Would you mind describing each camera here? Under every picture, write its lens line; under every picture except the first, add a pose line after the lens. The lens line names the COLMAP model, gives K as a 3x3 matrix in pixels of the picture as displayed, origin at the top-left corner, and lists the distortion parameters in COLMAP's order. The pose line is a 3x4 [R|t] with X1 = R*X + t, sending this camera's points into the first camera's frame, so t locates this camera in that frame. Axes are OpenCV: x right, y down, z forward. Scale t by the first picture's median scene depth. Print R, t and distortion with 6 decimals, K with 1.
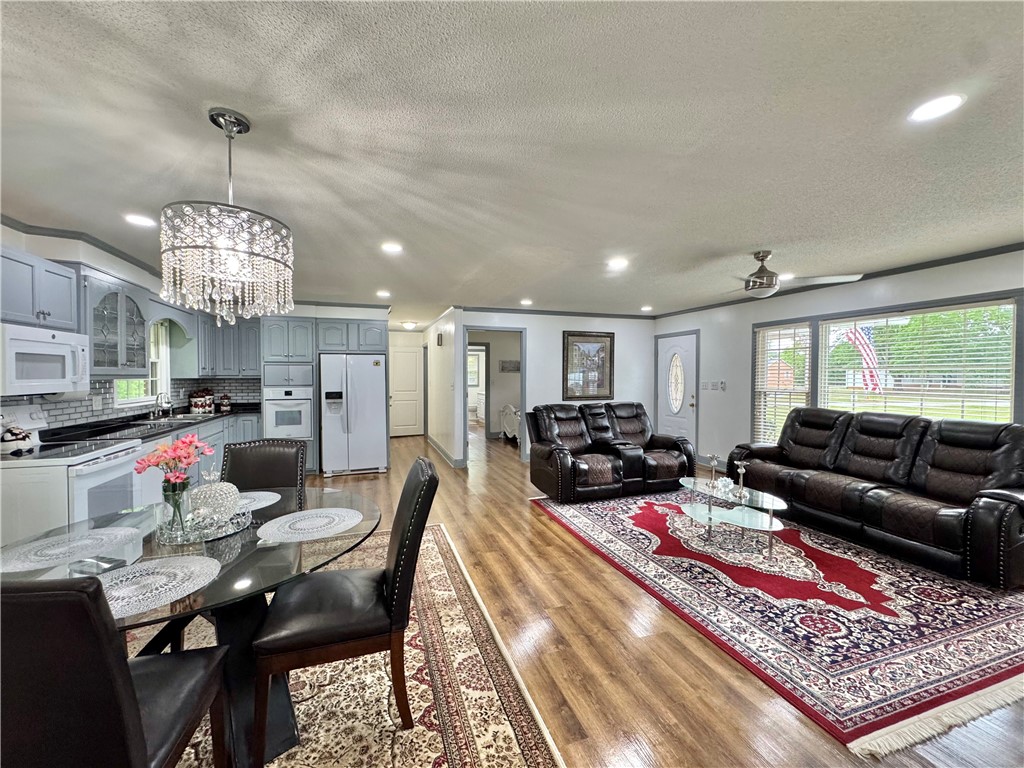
lens RADIAL K [[416.0, 0, 512.0], [0, 416.0, 384.0], [0, 0, 1]] dist [-0.001925, -0.000123]
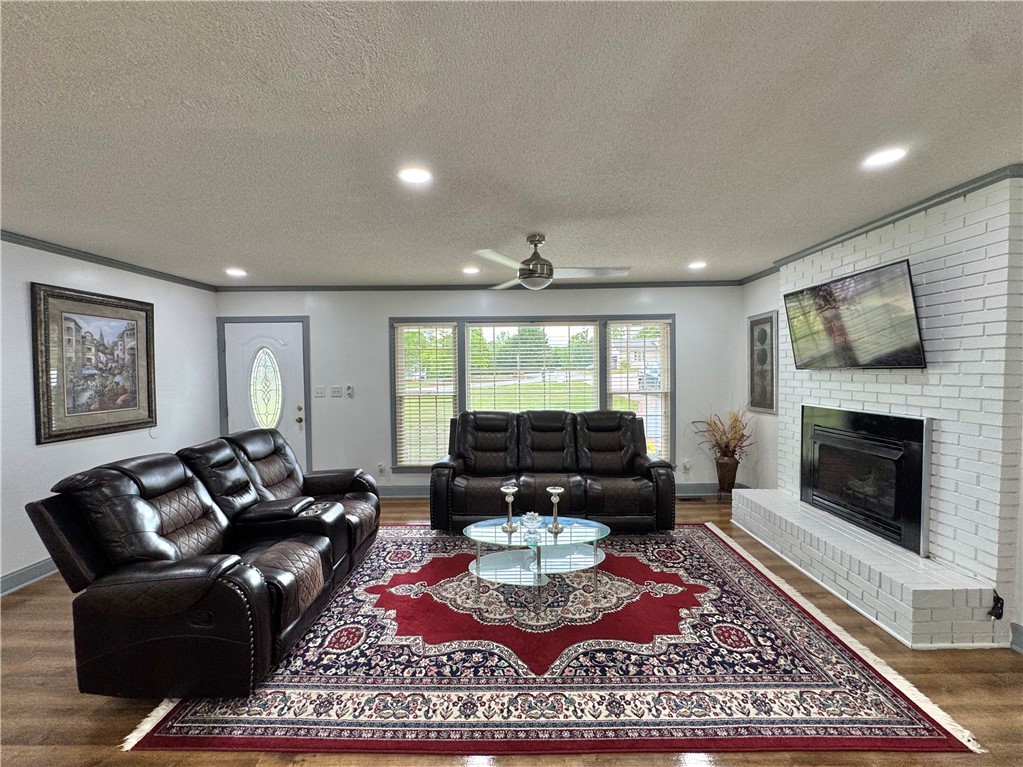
lens RADIAL K [[415.6, 0, 511.5], [0, 415.6, 383.5], [0, 0, 1]] dist [-0.001925, -0.000123]
pose [[0.339505, -0.033072, 0.940023, -0.221523], [0.030291, 0.999248, 0.024216, -0.036595], [-0.940116, 0.020253, 0.340252, 0.762875]]
